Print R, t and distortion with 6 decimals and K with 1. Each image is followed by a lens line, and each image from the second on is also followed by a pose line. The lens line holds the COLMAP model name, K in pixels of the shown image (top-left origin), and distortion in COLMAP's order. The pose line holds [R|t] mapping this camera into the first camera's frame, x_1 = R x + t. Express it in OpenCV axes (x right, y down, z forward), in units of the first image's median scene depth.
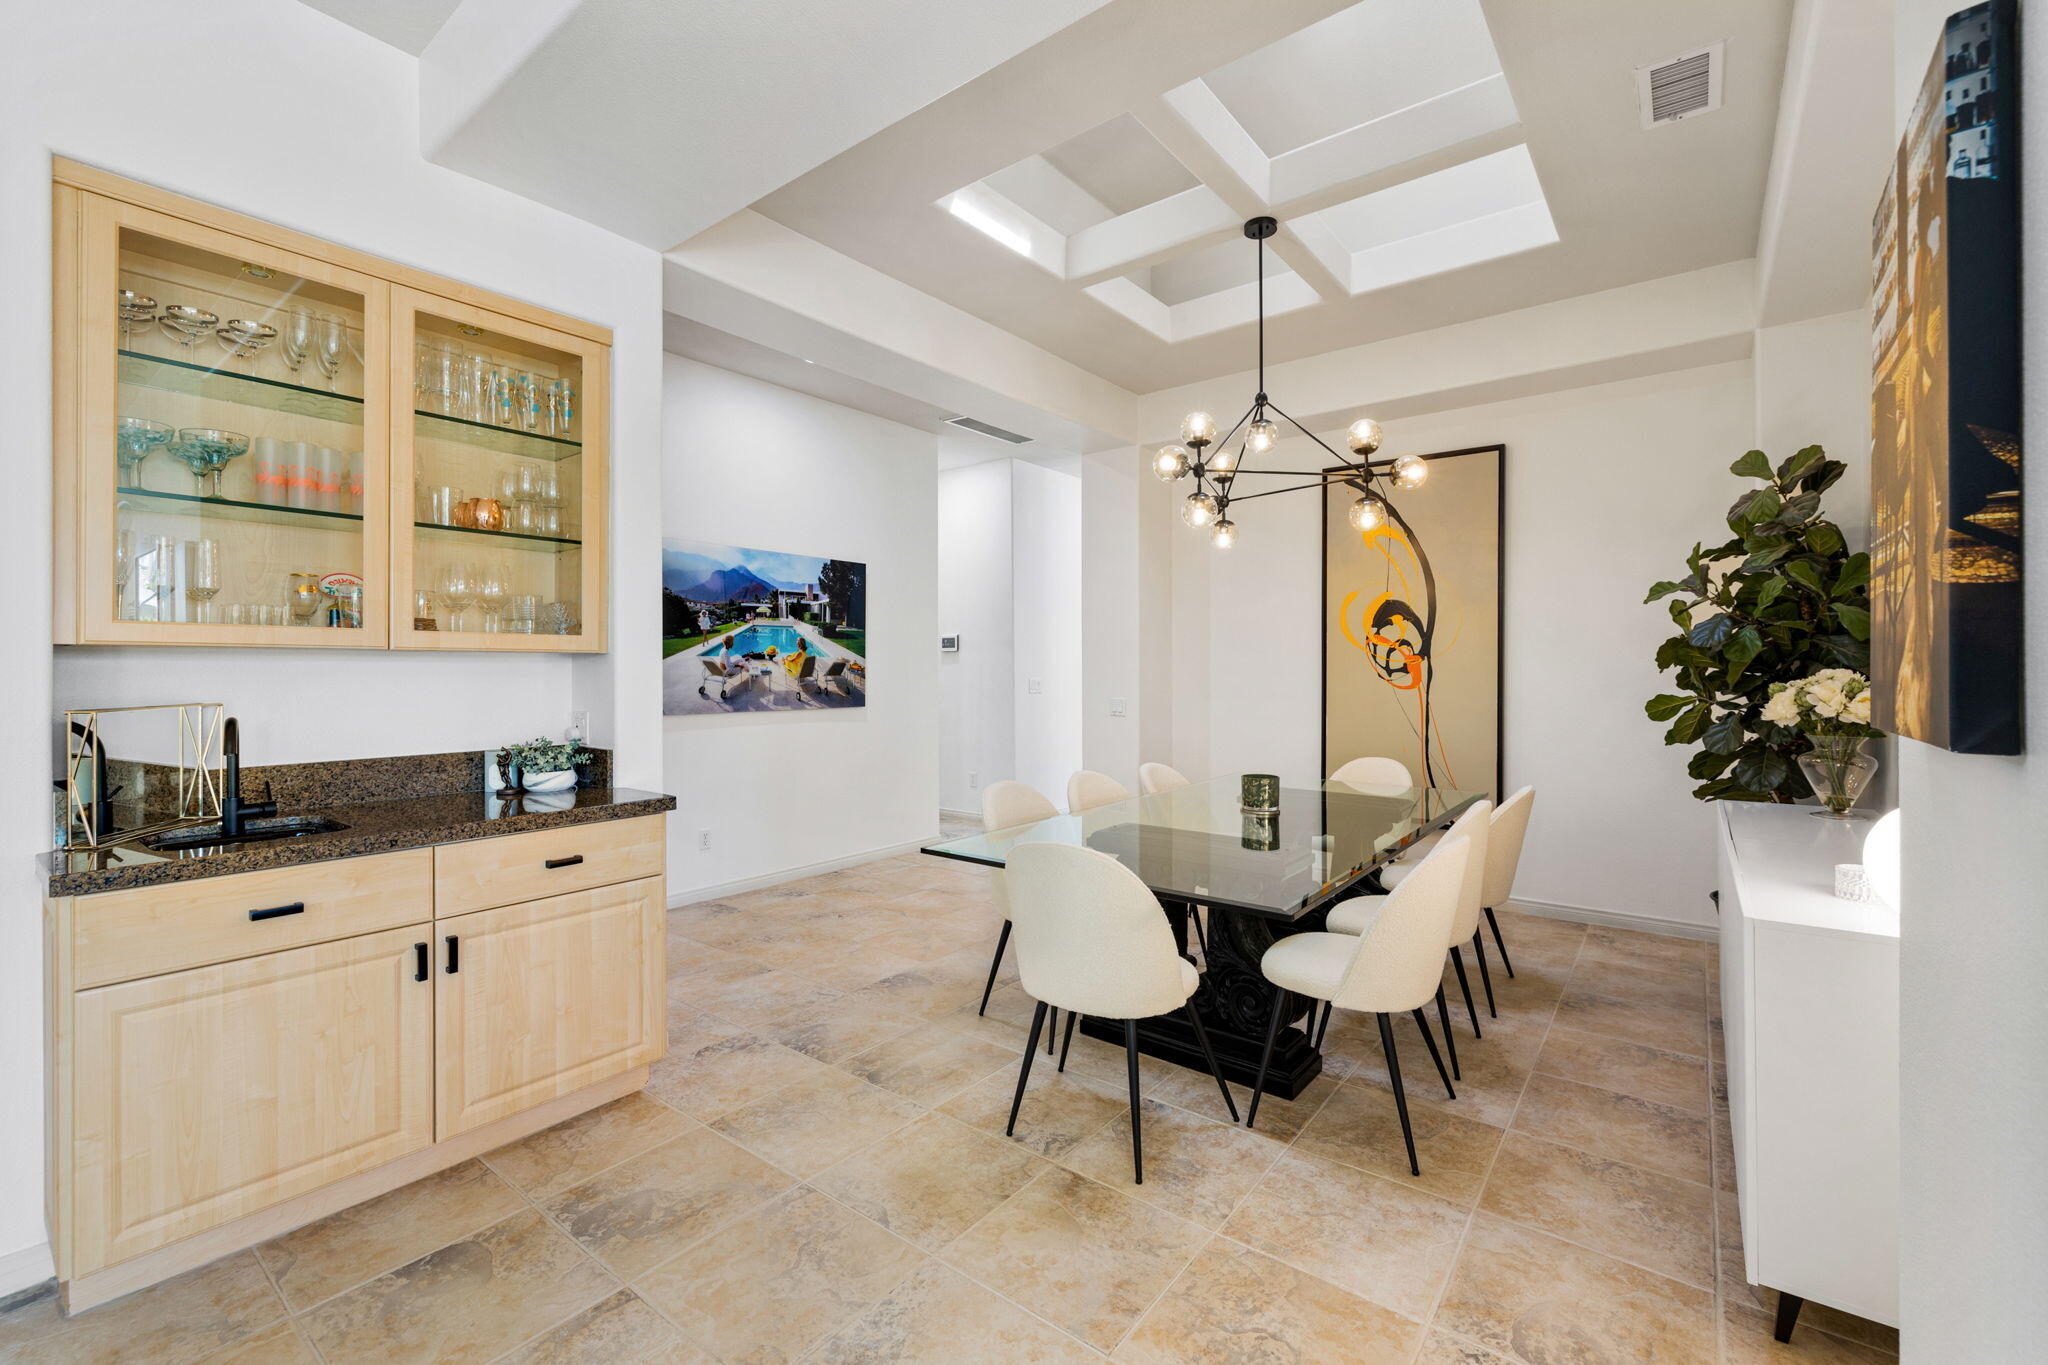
lens RADIAL K [[864.6, 0, 1022.5], [0, 864.6, 673.6], [0, 0, 1]] dist [-0.003433, 0.000836]
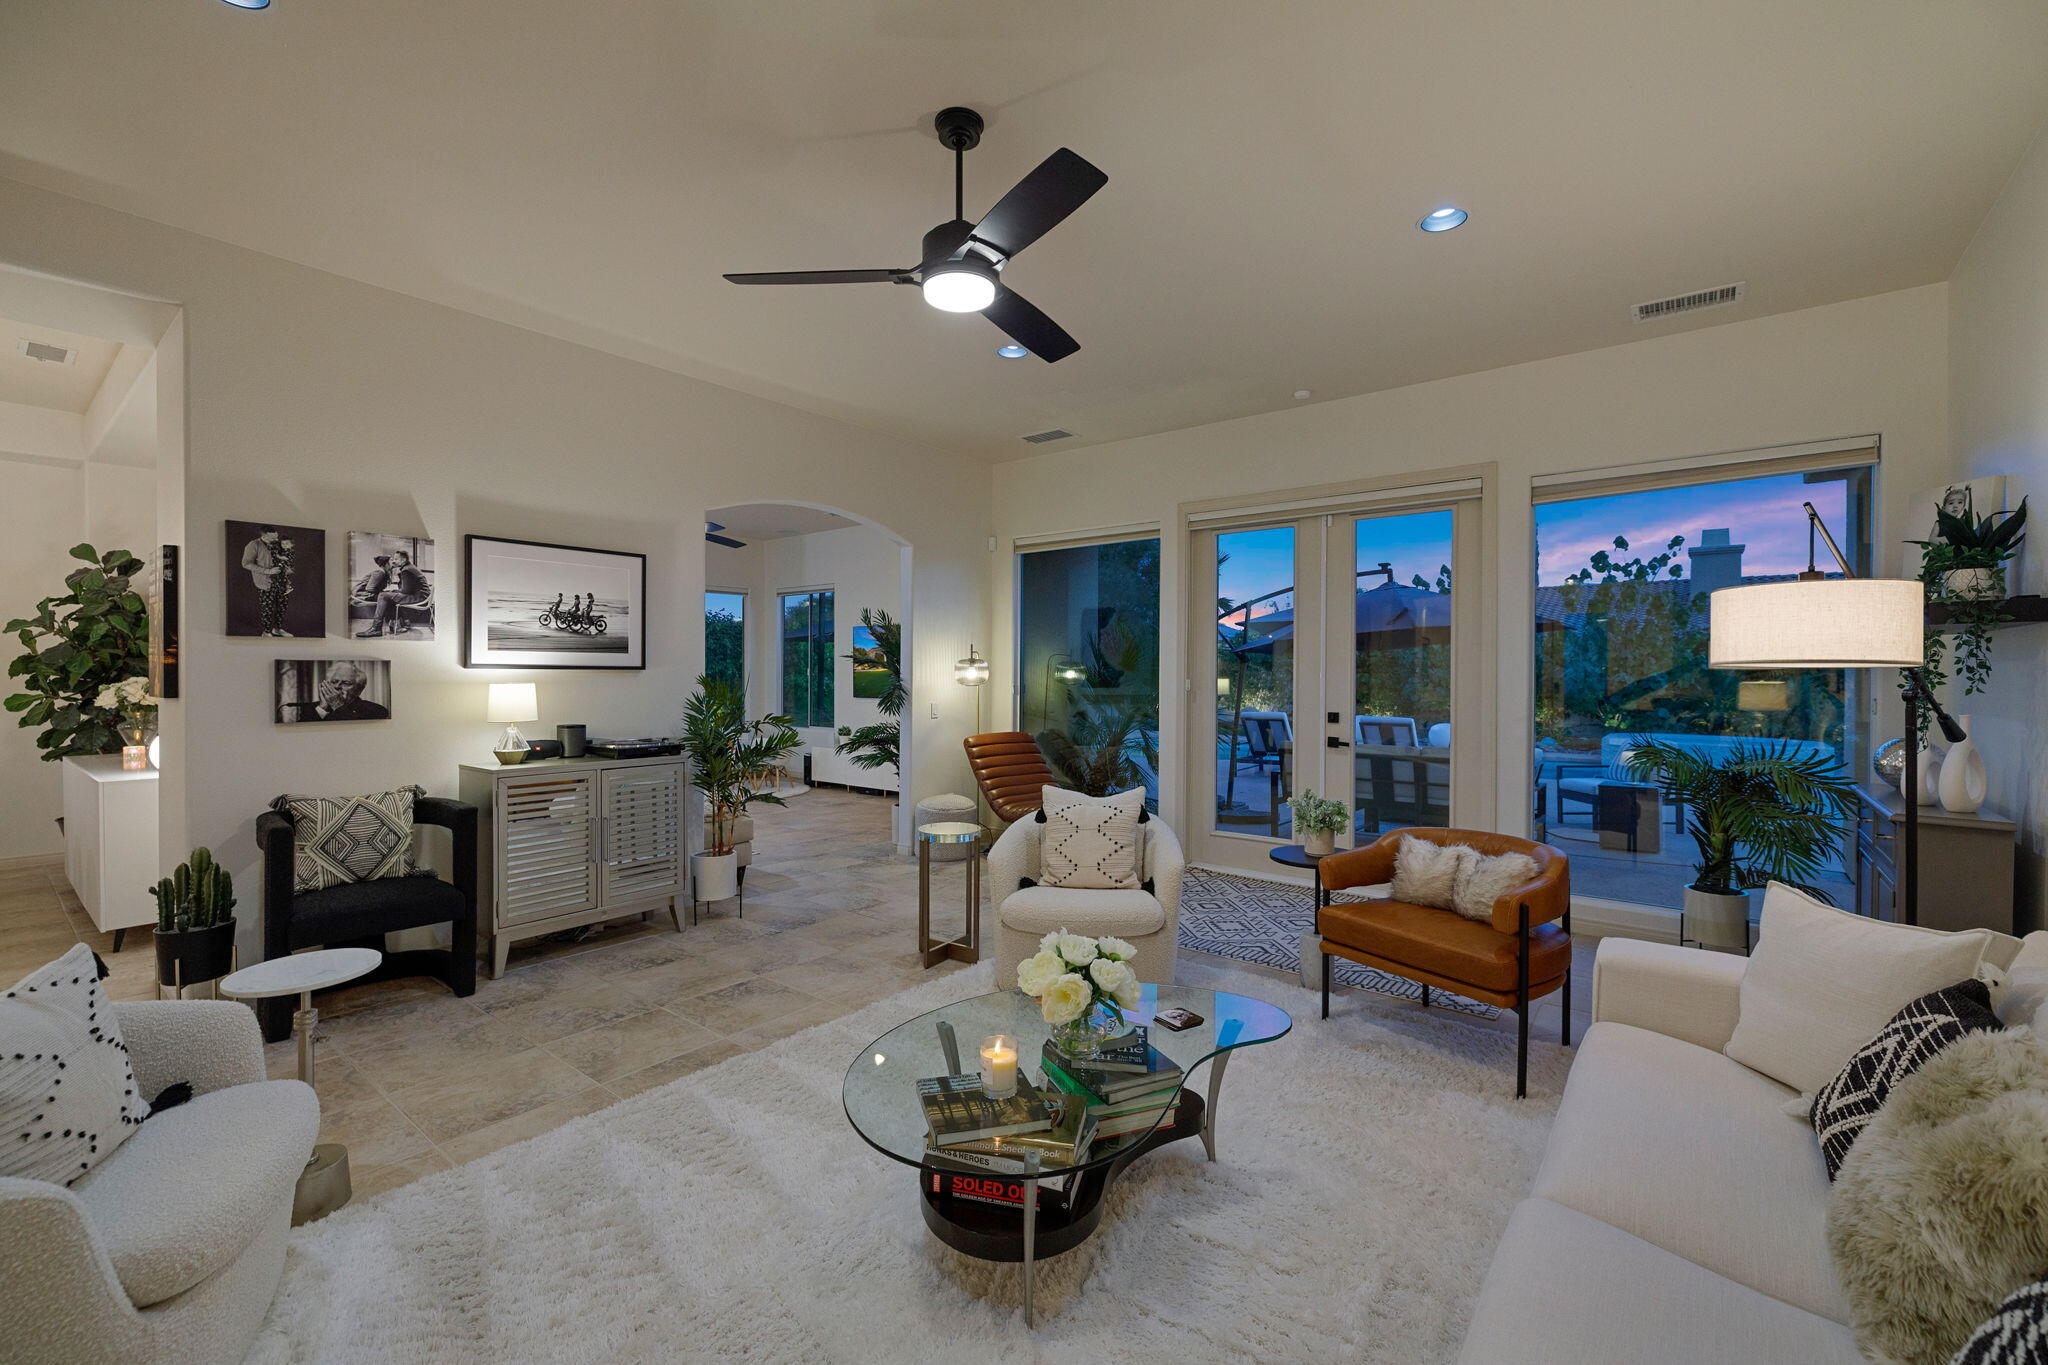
lens RADIAL K [[864.6, 0, 1028.3], [0, 864.6, 673.3], [0, 0, 1]] dist [-0.003433, 0.000836]
pose [[0.012763, 0.001877, 0.999917, -0.806922], [0.001300, 0.999997, -0.001894, -0.006866], [-0.999918, 0.001324, 0.012761, -0.852830]]
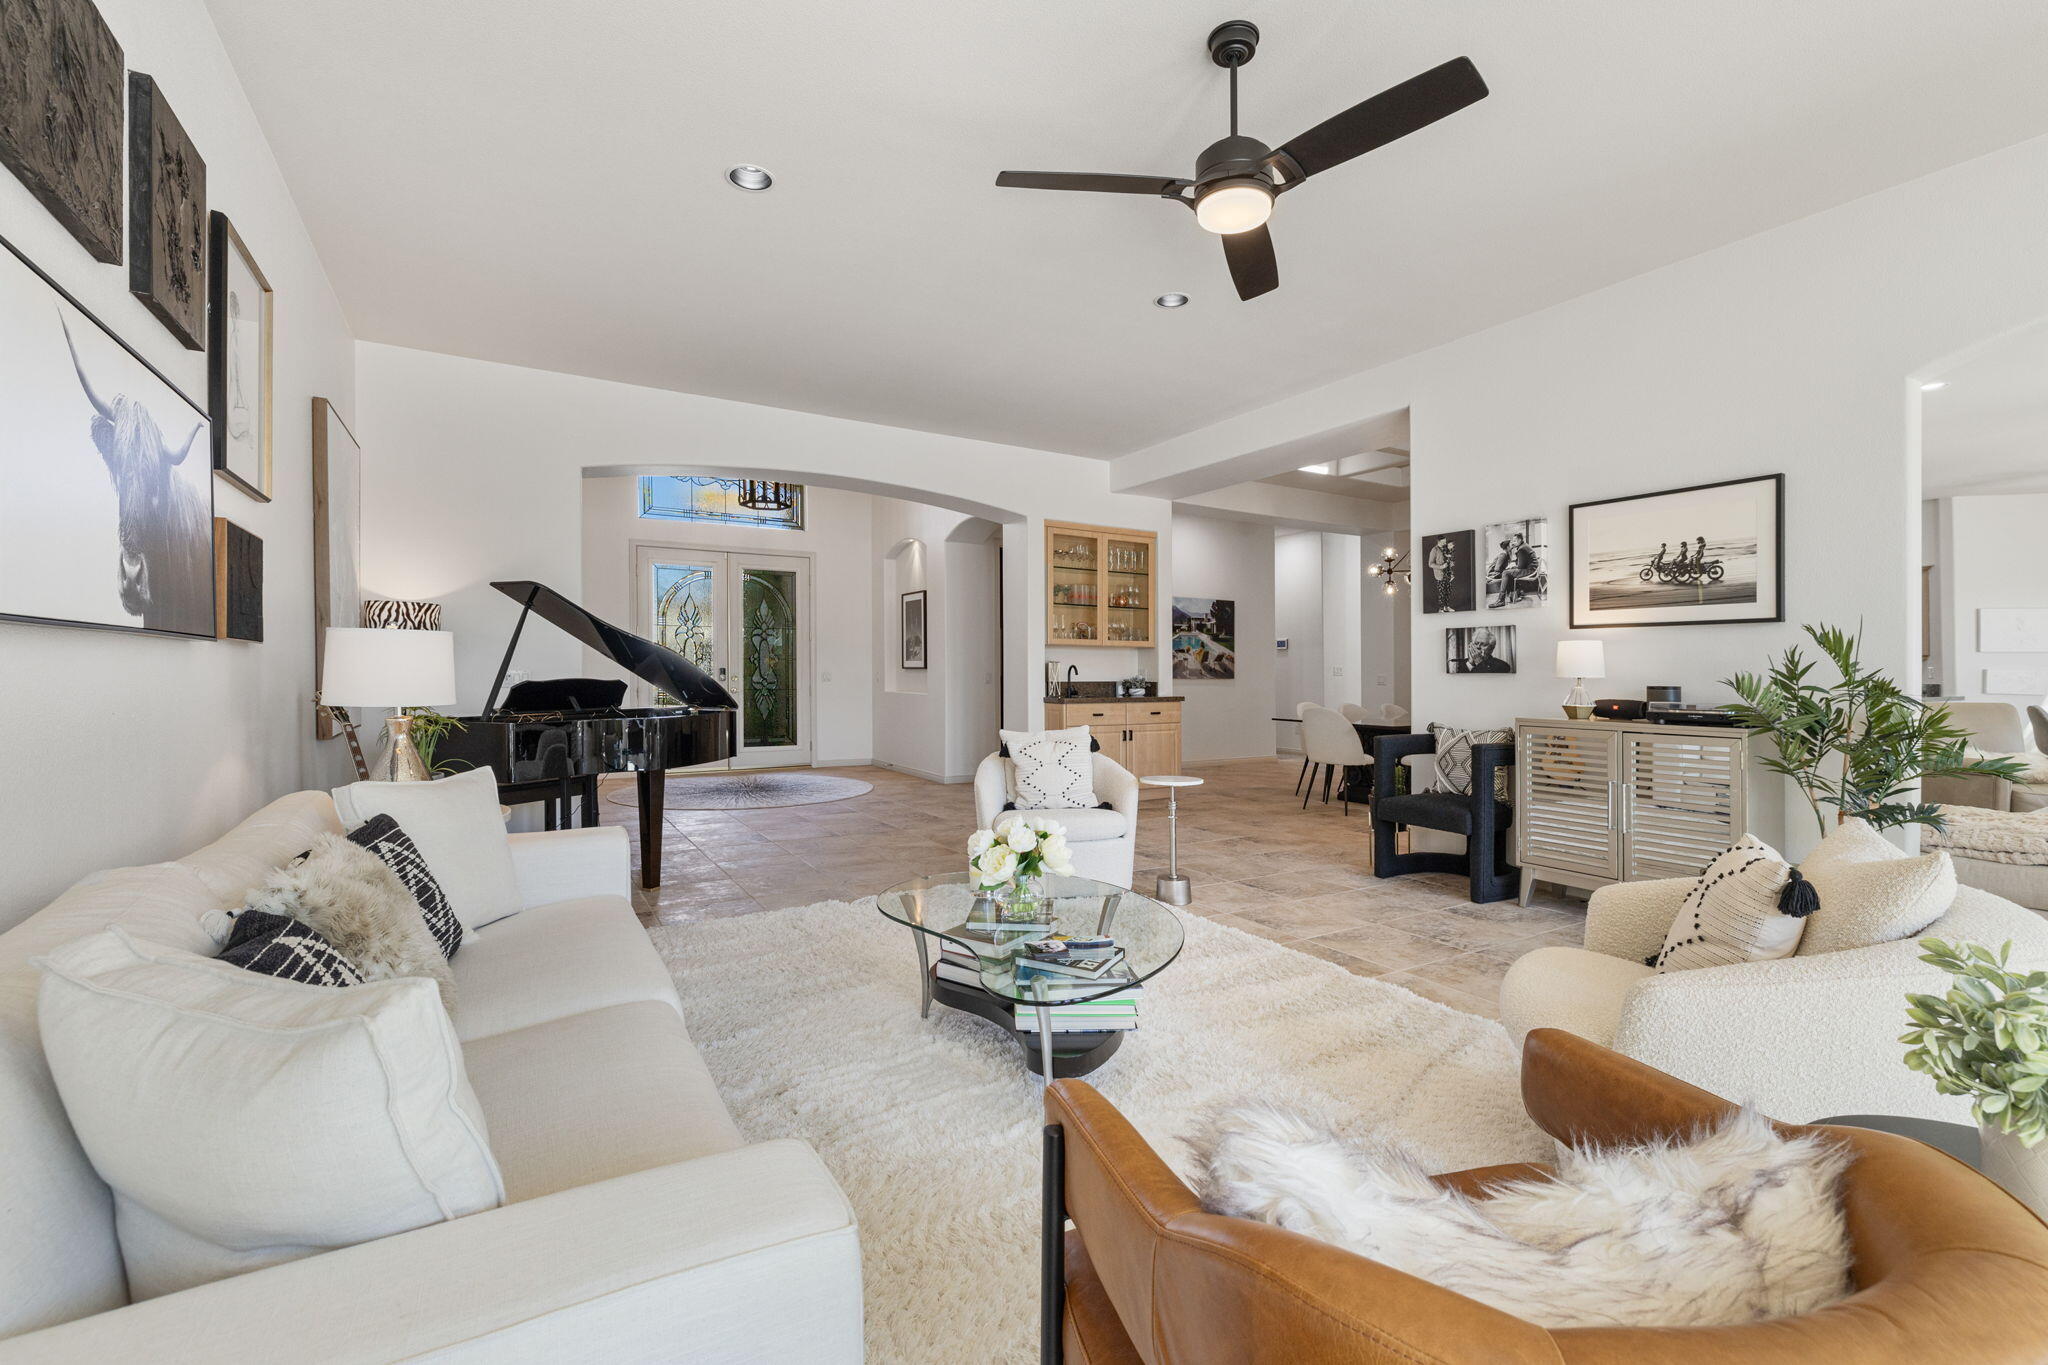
lens RADIAL K [[864.6, 0, 1019.8], [0, 864.6, 674.3], [0, 0, 1]] dist [-0.003433, 0.000836]
pose [[0.928104, 0.010594, -0.372171, 0.145909], [-0.011925, 0.999928, -0.001275, 0.066363], [0.372130, 0.005622, 0.928163, -1.611502]]
